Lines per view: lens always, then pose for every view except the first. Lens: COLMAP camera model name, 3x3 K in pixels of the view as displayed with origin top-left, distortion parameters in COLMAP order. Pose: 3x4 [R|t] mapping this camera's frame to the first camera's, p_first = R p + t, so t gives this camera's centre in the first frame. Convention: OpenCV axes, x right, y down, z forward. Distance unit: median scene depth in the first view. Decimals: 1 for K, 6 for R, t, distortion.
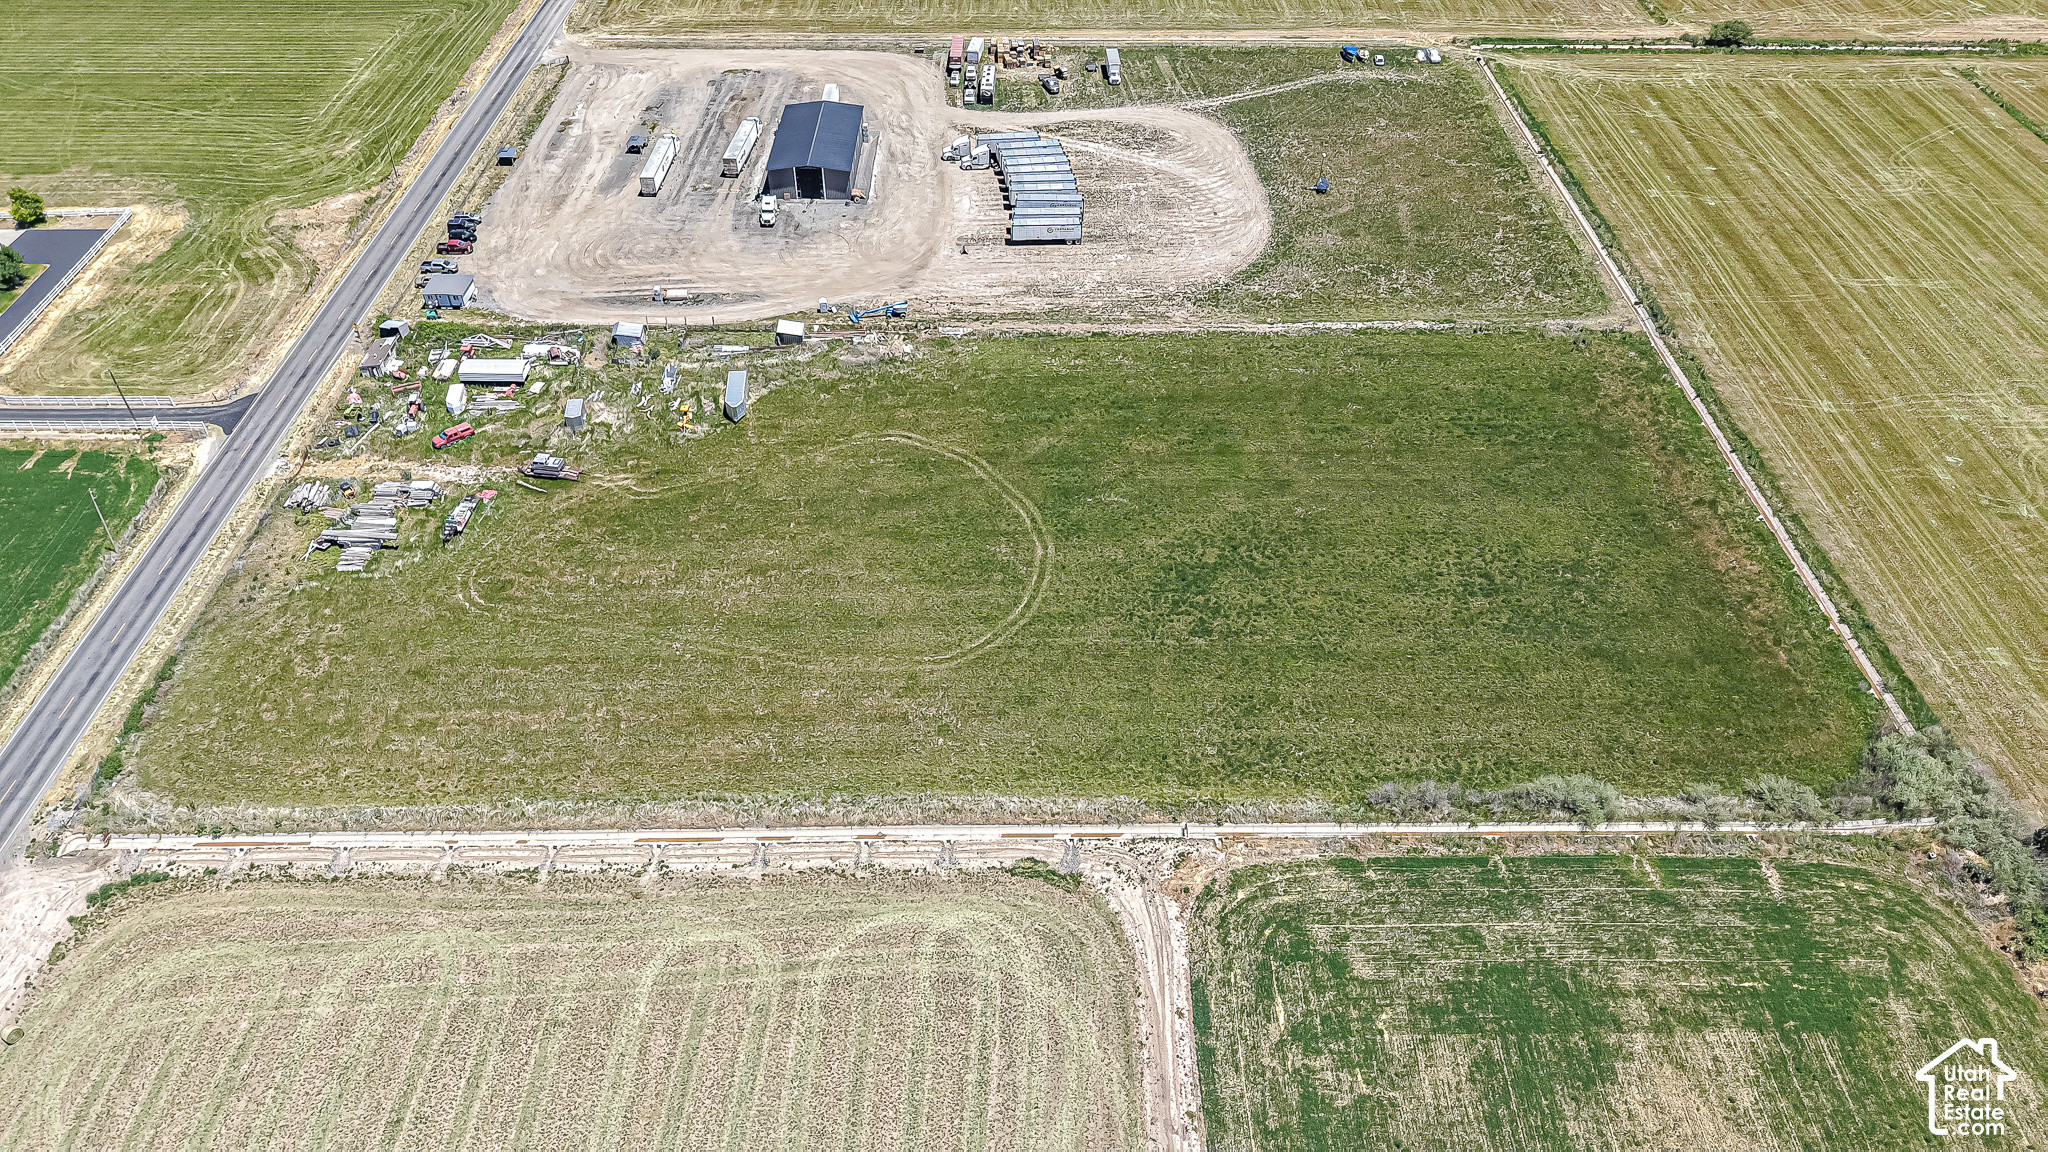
lens RADIAL K [[1374.9, 0, 1024.0], [0, 1374.9, 576.0], [0, 0, 1]] dist [0.026662, -0.030259]
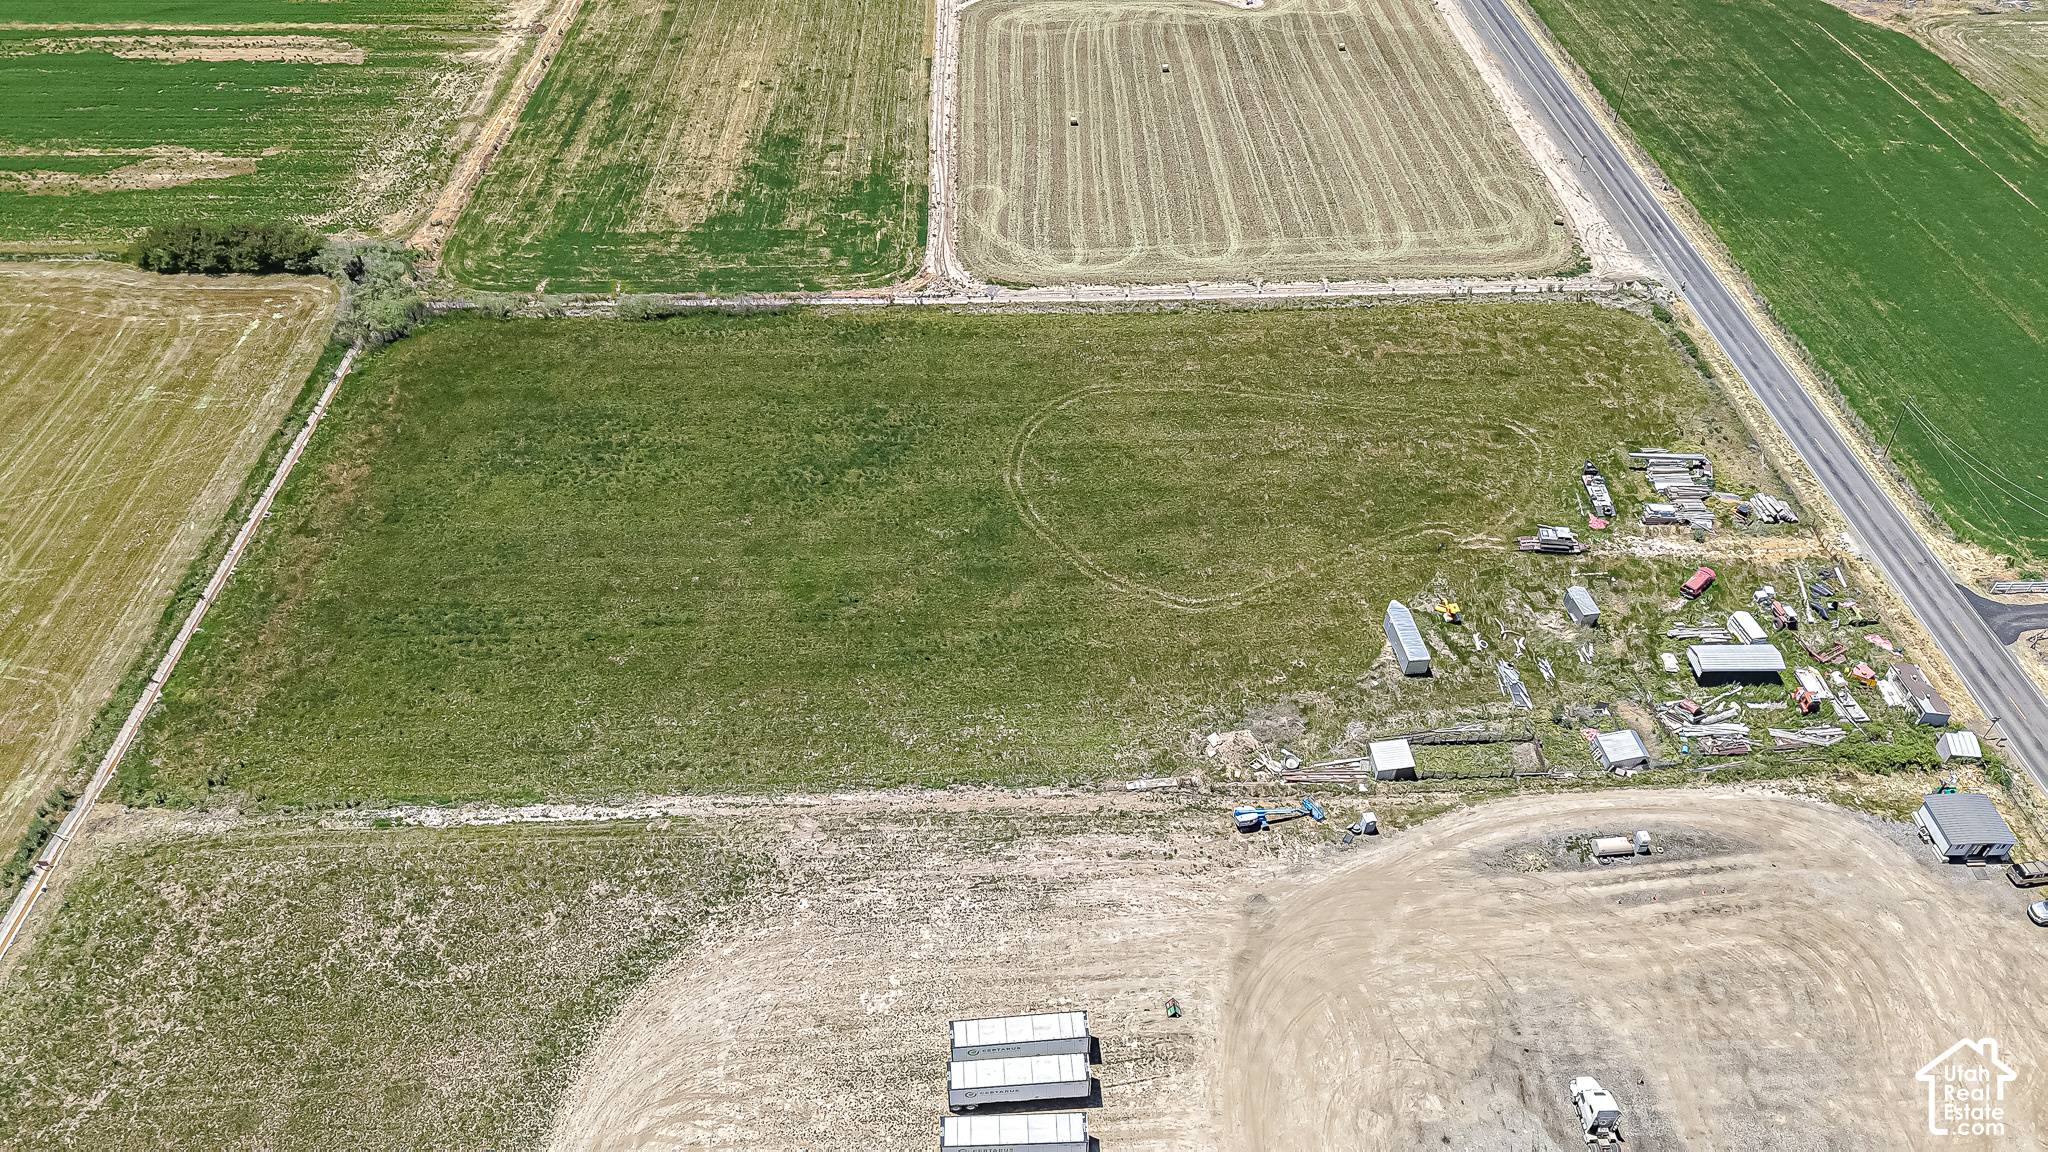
lens RADIAL K [[1374.9, 0, 1024.0], [0, 1374.9, 576.0], [0, 0, 1]] dist [0.026662, -0.030259]
pose [[-0.999519, 0.007088, -0.030193, 0.038417], [-0.029318, 0.101553, 0.994398, -1.039385], [0.010114, 0.994805, -0.101296, 1.181032]]
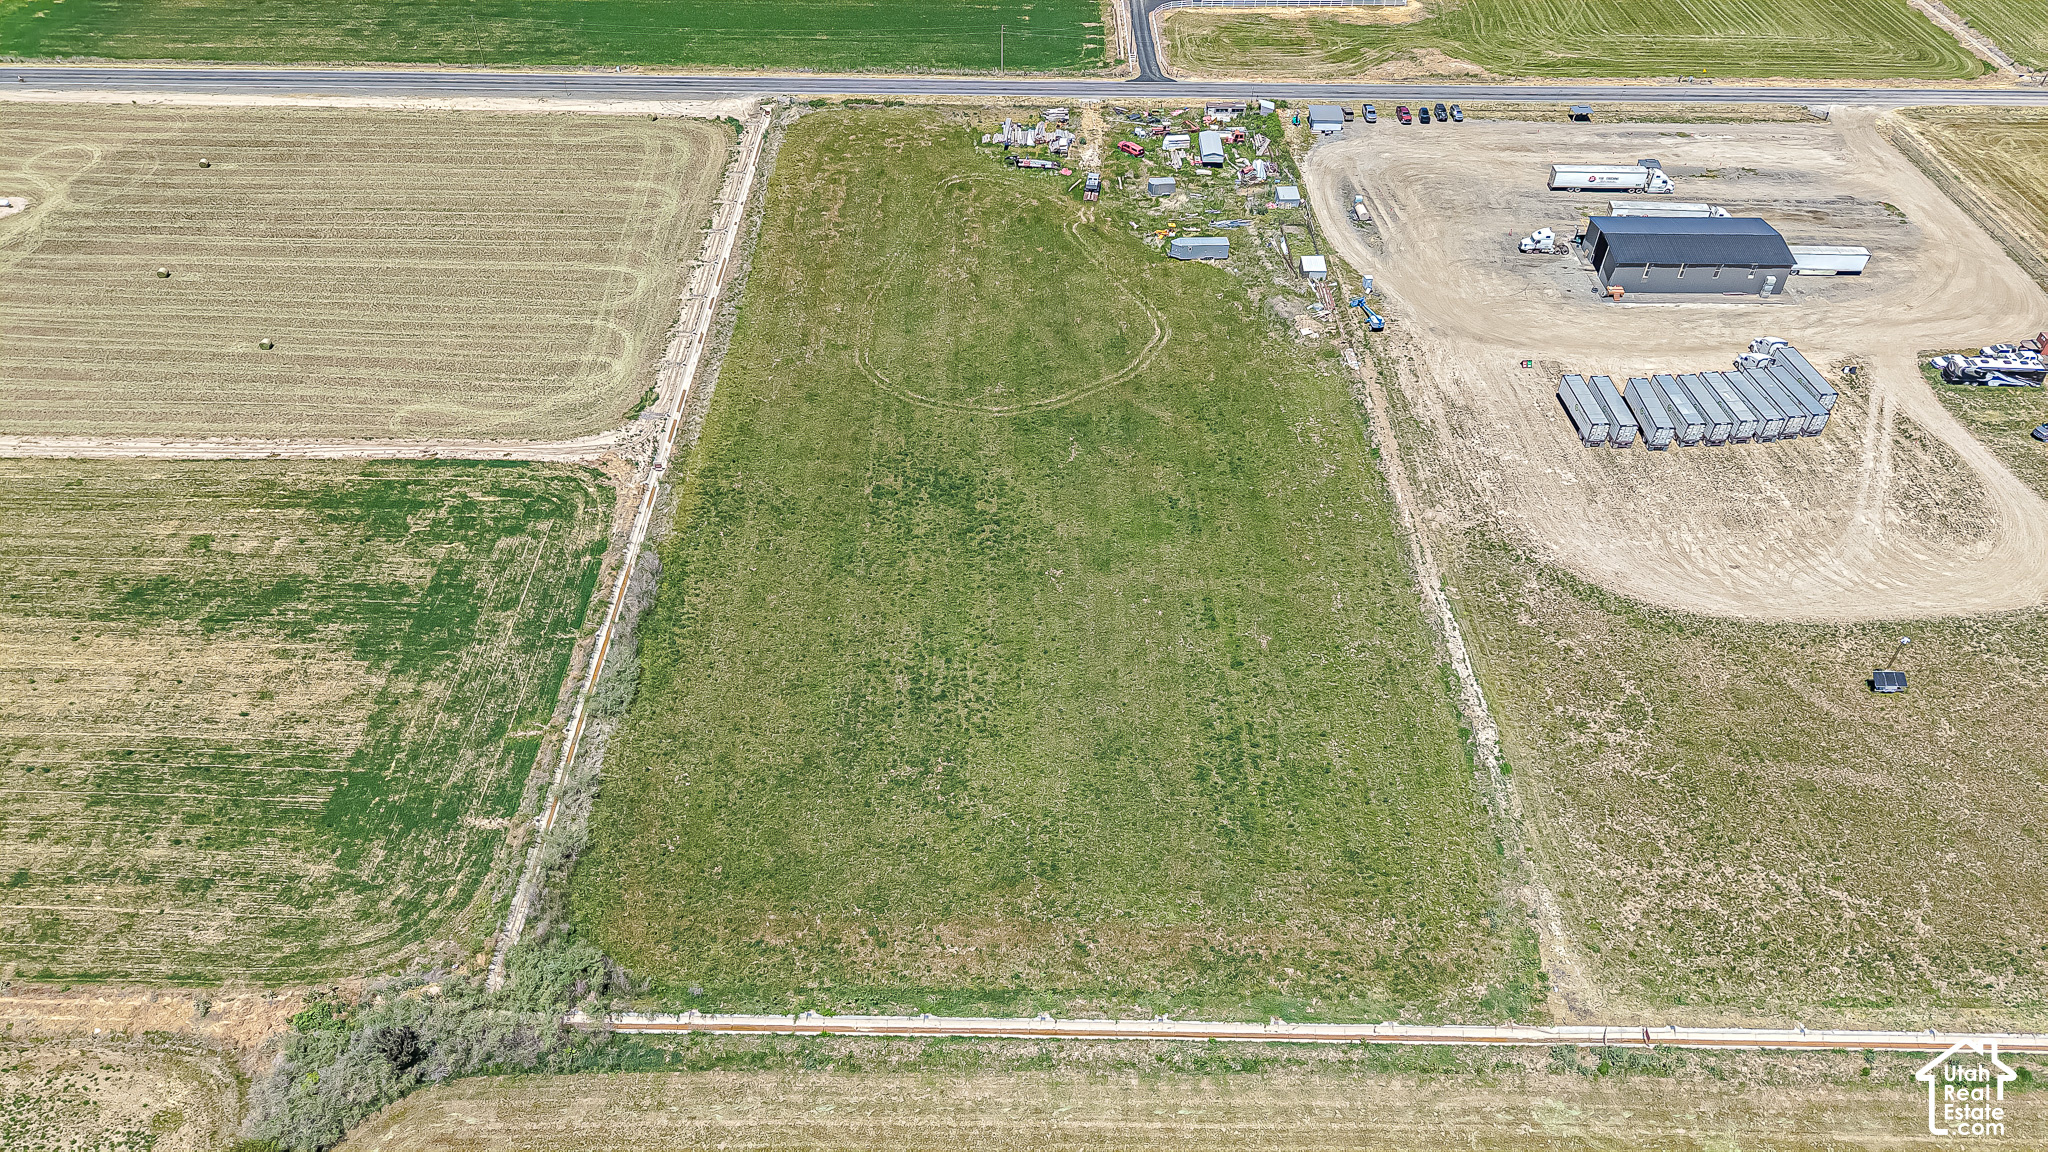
lens RADIAL K [[1374.9, 0, 1024.0], [0, 1374.9, 576.0], [0, 0, 1]] dist [0.026662, -0.030259]
pose [[-0.010153, 0.666332, -0.745586, 0.926593], [-0.672670, 0.547145, 0.498145, -0.510870], [0.739873, 0.506591, 0.442666, 0.597612]]
